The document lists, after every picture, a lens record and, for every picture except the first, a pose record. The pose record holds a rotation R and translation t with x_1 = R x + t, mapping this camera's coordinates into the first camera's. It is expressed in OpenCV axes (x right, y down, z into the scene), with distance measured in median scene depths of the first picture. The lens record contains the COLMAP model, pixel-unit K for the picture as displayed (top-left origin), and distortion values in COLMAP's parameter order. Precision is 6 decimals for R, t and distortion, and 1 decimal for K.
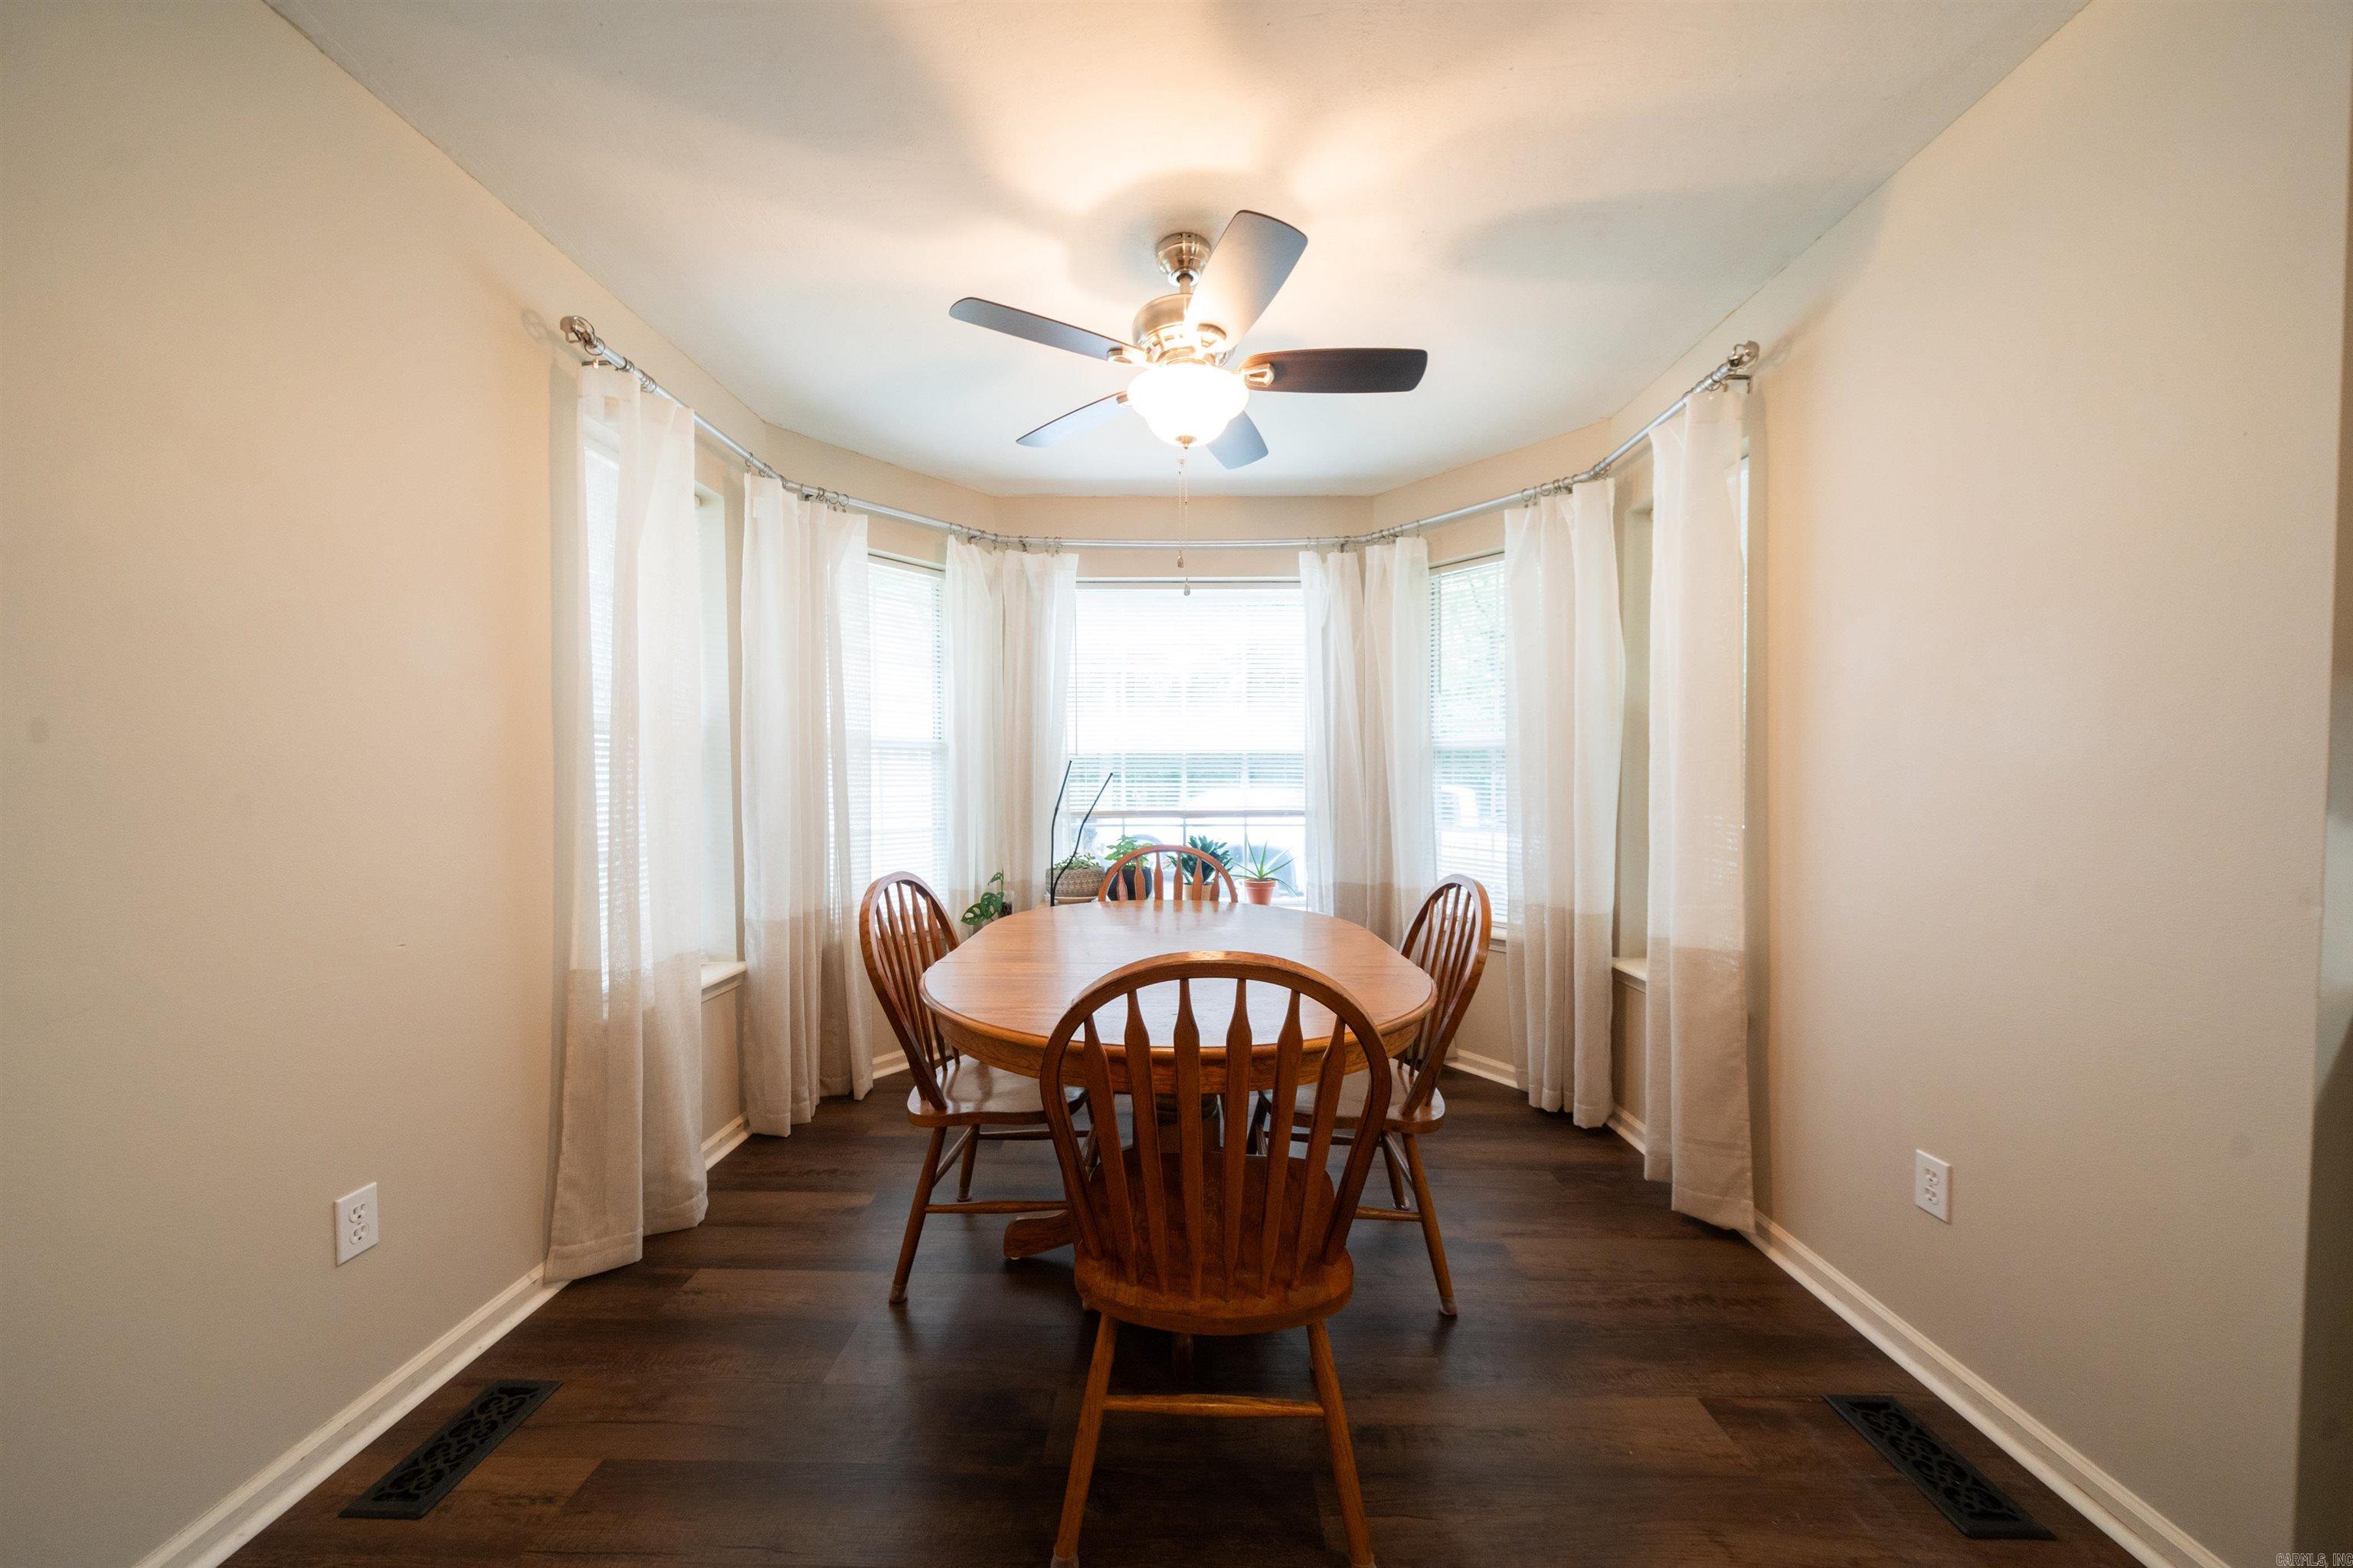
lens RADIAL K [[789.7, 0, 1173.4], [0, 789.7, 802.1], [0, 0, 1]] dist [-0.000814, -0.000219]
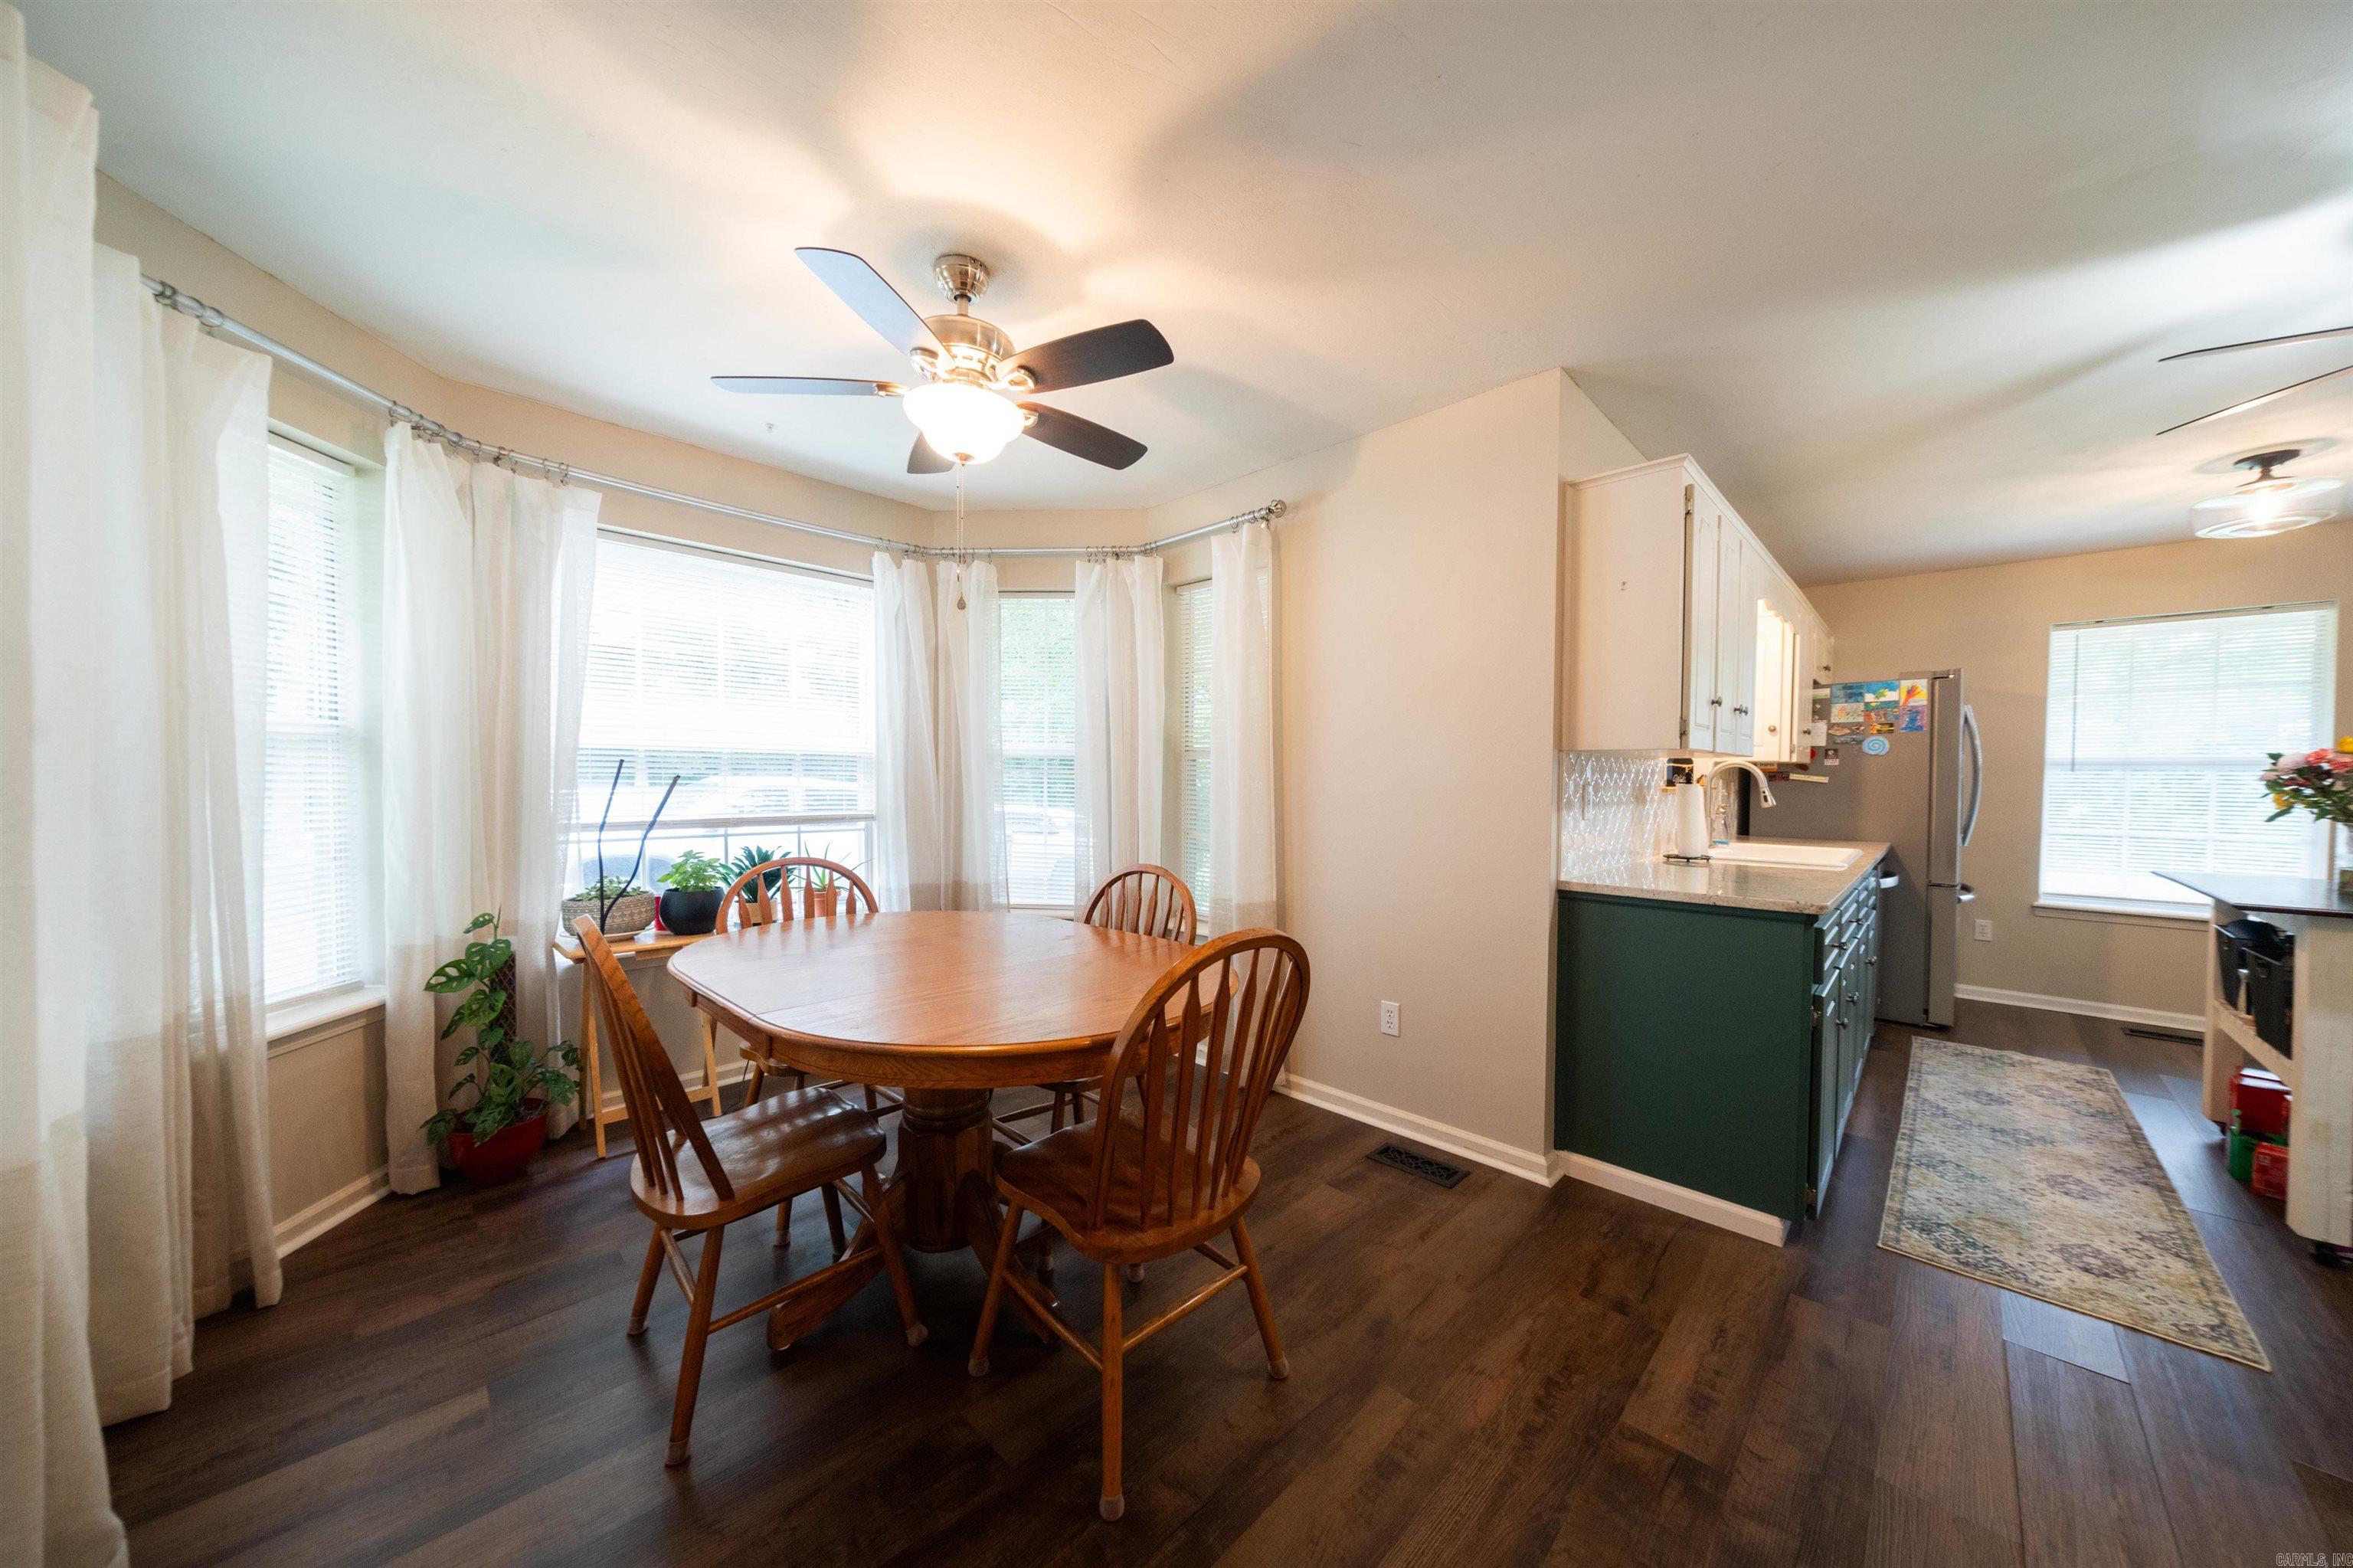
lens RADIAL K [[795.4, 0, 1169.5], [0, 795.4, 795.5], [0, 0, 1]] dist [-0.002709, -0.000181]
pose [[0.693276, -0.009569, 0.720608, -0.415250], [0.013499, 0.999909, 0.000291, -0.012407], [-0.720545, 0.009525, 0.693342, 0.075221]]
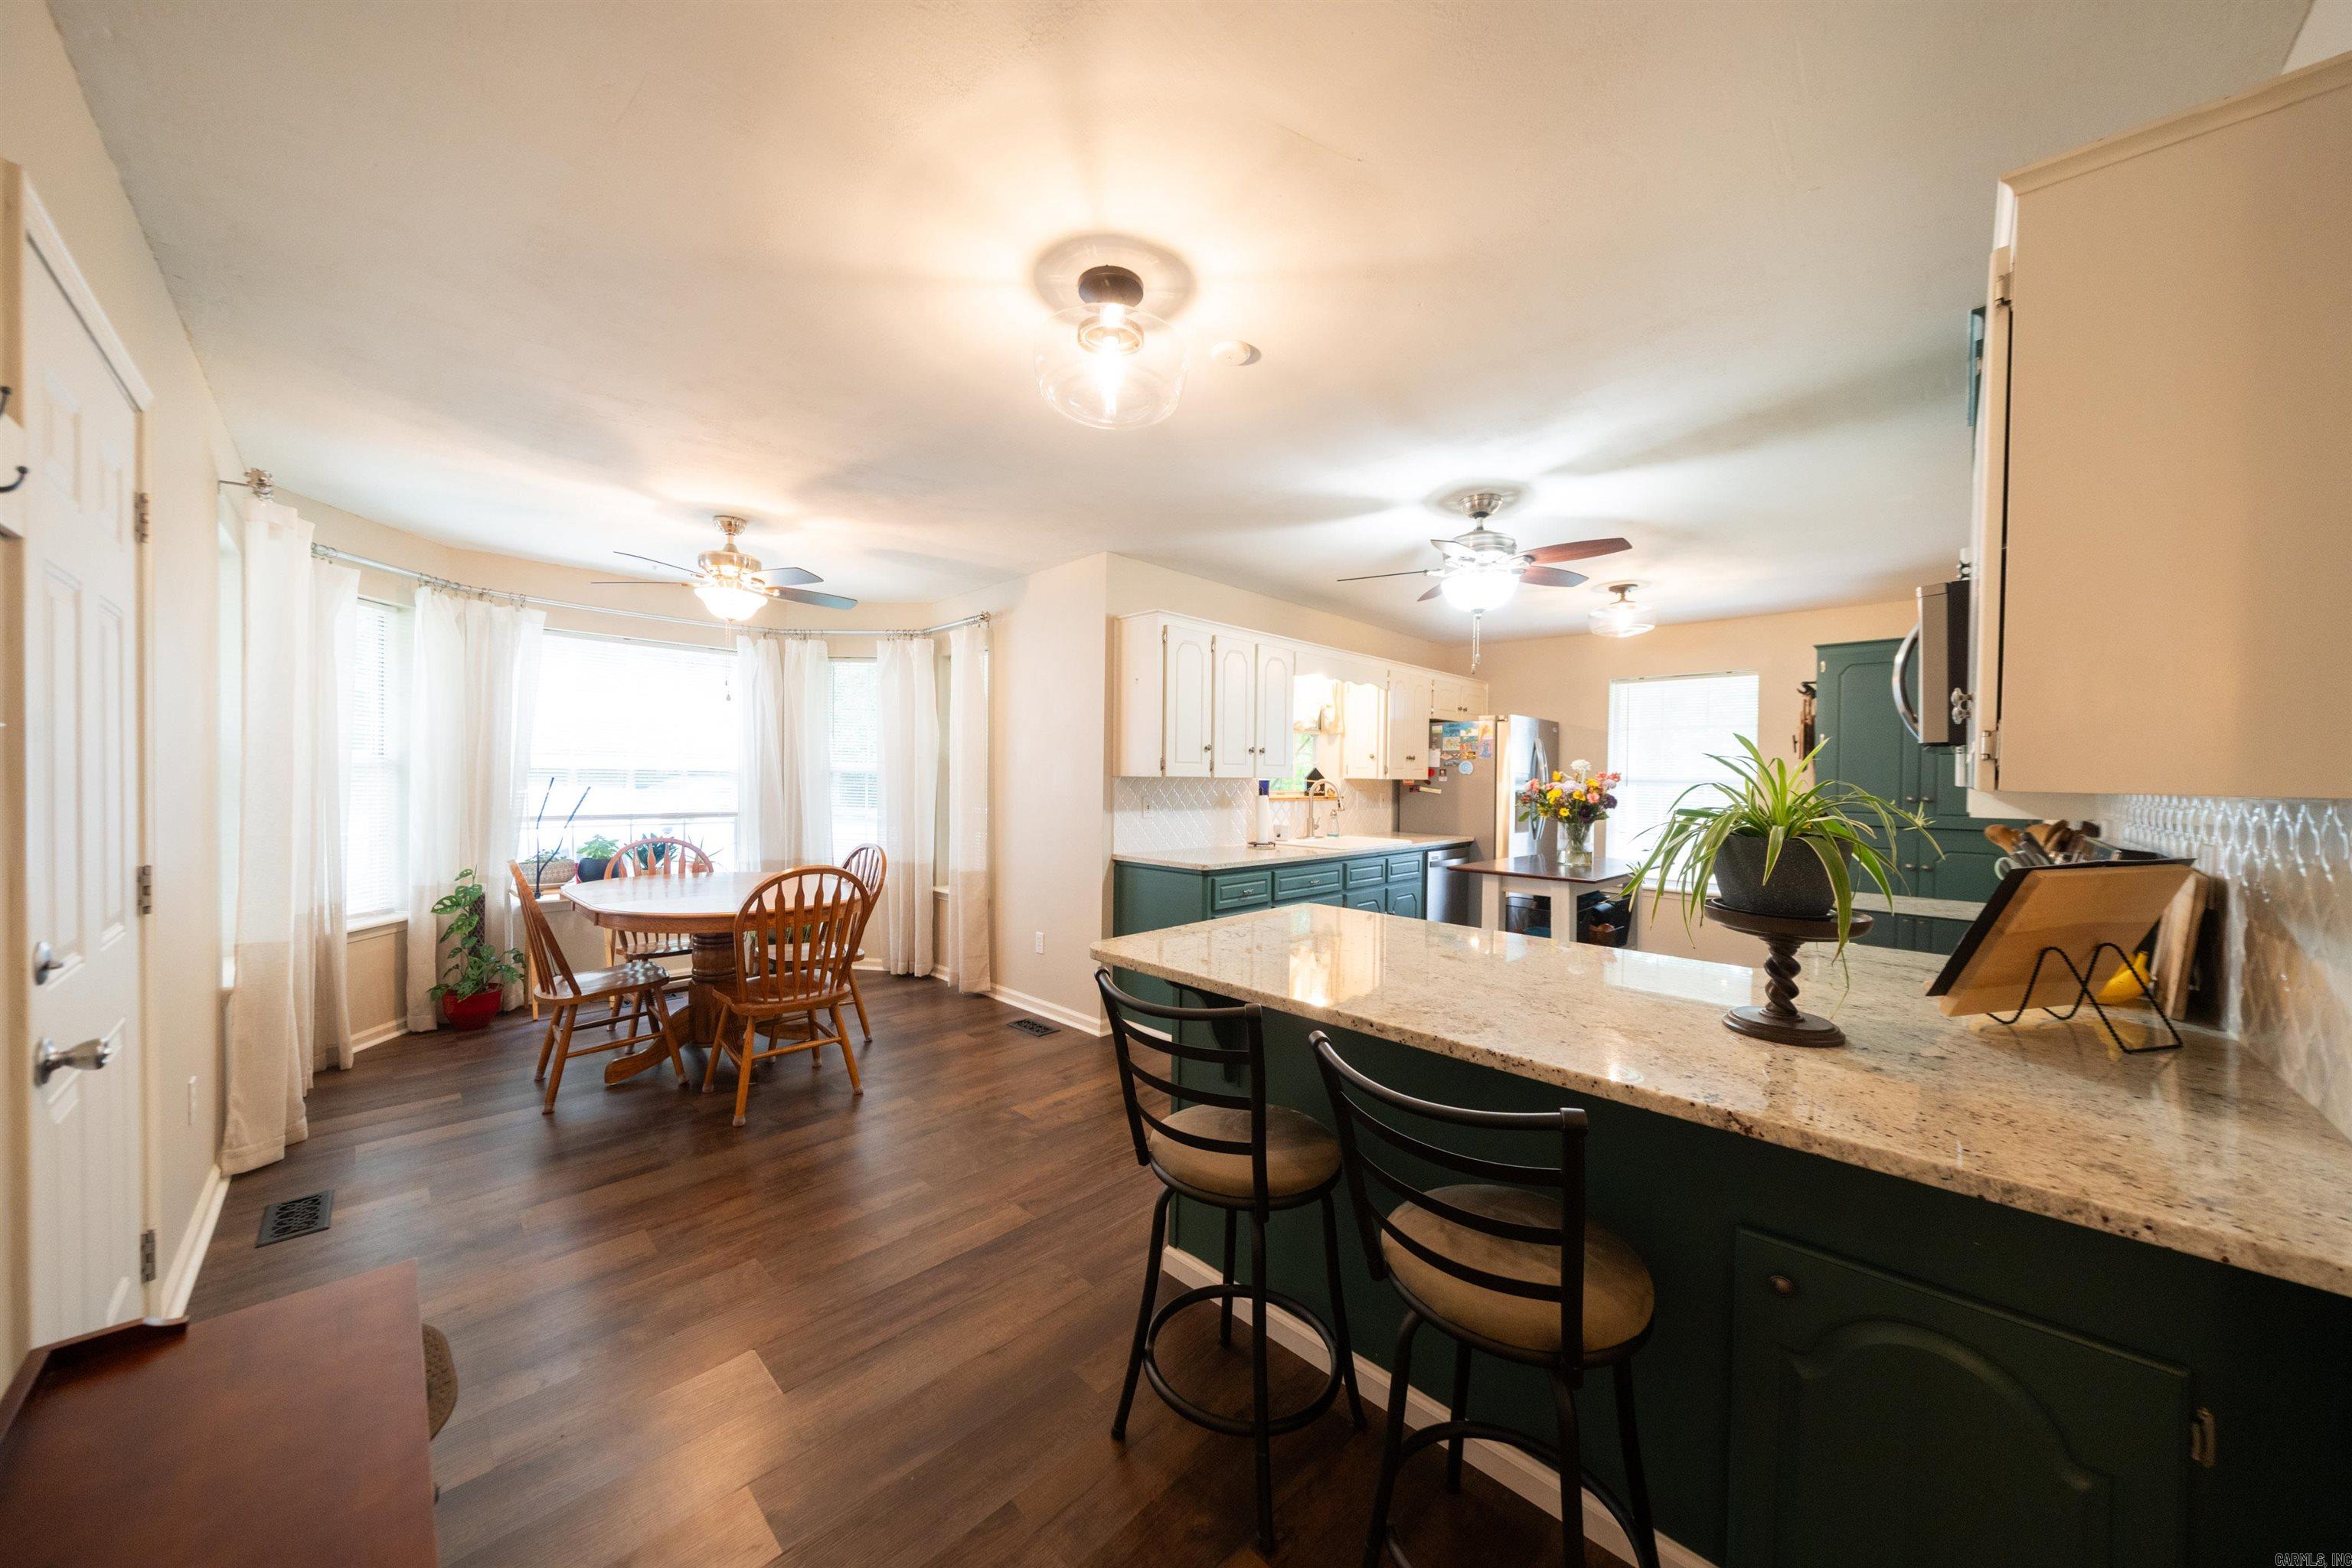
lens RADIAL K [[802.9, 0, 1171.6], [0, 802.9, 779.0], [0, 0, 1]] dist [-0.001240, -0.000183]
pose [[0.691861, 0.007607, 0.721990, -0.487511], [0.006289, 0.999843, -0.016561, -0.028601], [-0.722003, 0.015998, 0.691705, -0.830671]]
